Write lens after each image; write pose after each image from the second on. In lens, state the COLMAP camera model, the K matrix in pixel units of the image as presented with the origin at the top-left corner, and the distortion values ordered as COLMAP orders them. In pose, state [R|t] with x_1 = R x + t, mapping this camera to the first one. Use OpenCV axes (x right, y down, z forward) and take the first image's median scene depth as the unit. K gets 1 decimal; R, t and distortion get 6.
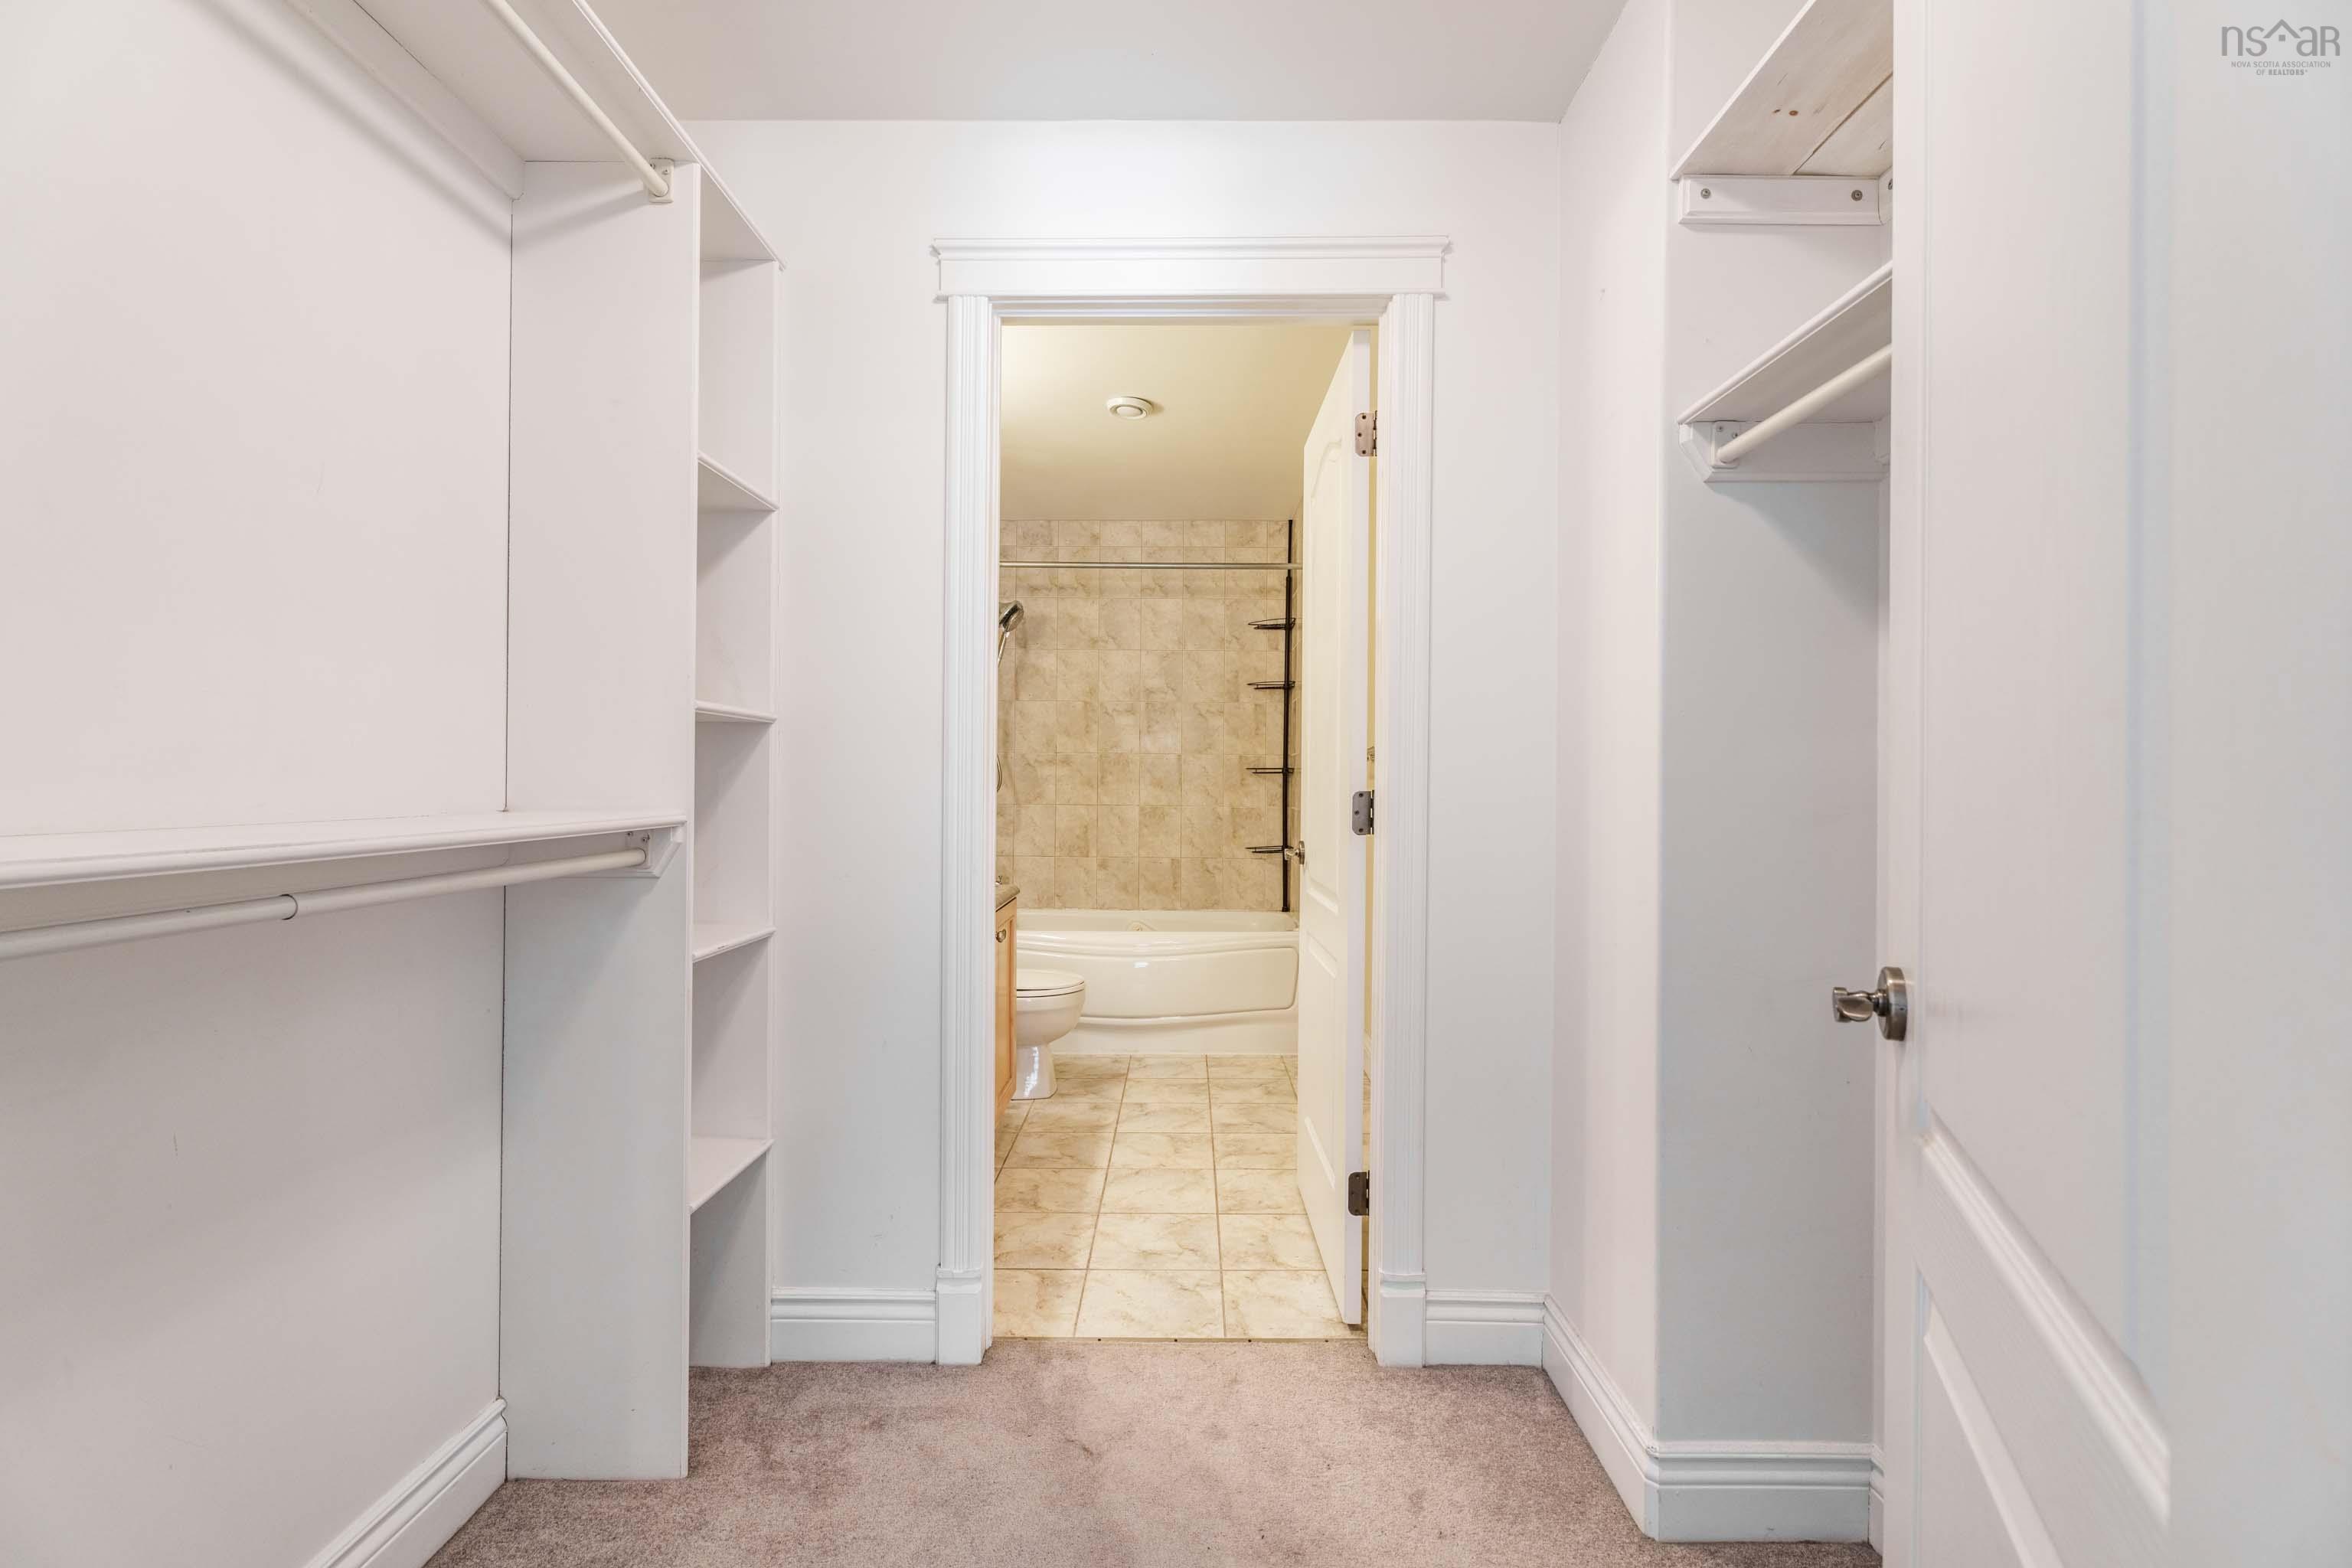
lens RADIAL K [[1065.4, 0, 1177.8], [0, 1065.4, 780.2], [0, 0, 1]] dist [0.004367, 0.000291]
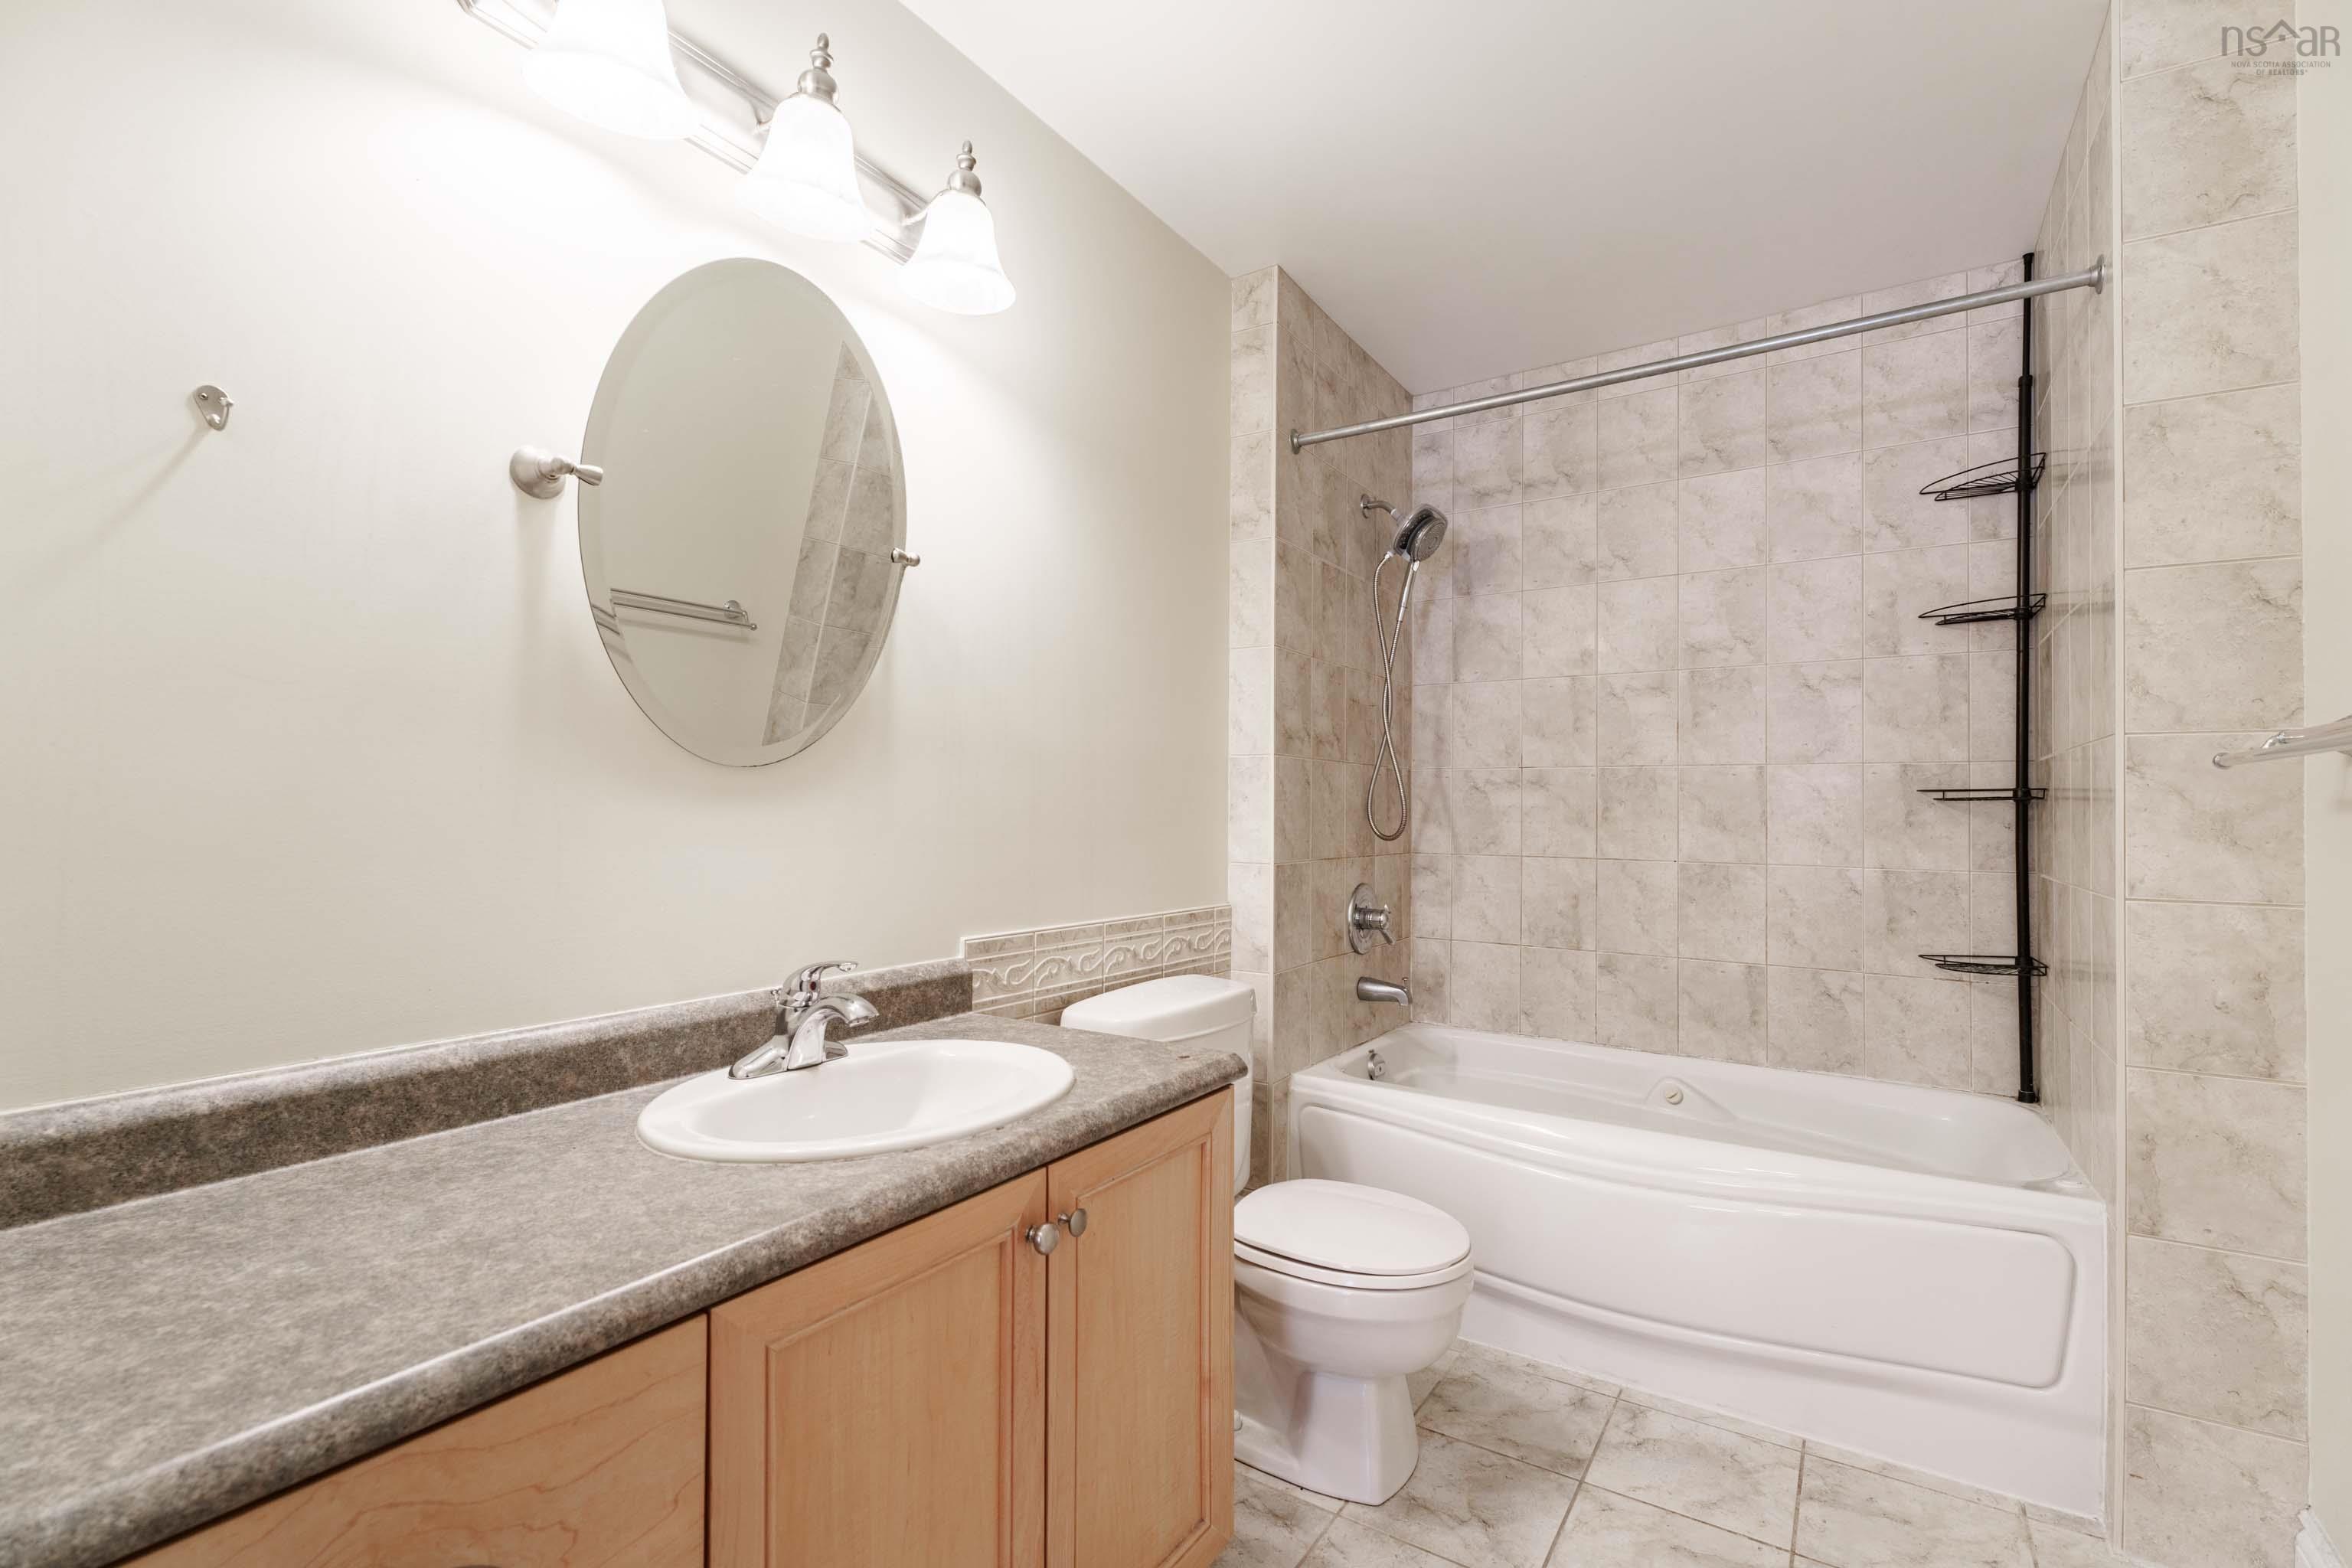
lens RADIAL K [[1065.4, 0, 1175.5], [0, 1065.4, 791.9], [0, 0, 1]] dist [0.004367, 0.000291]
pose [[0.842485, -0.010461, -0.538618, 0.040855], [-0.000557, 0.999794, -0.020289, -0.000368], [0.538720, 0.017393, 0.842305, 0.406964]]
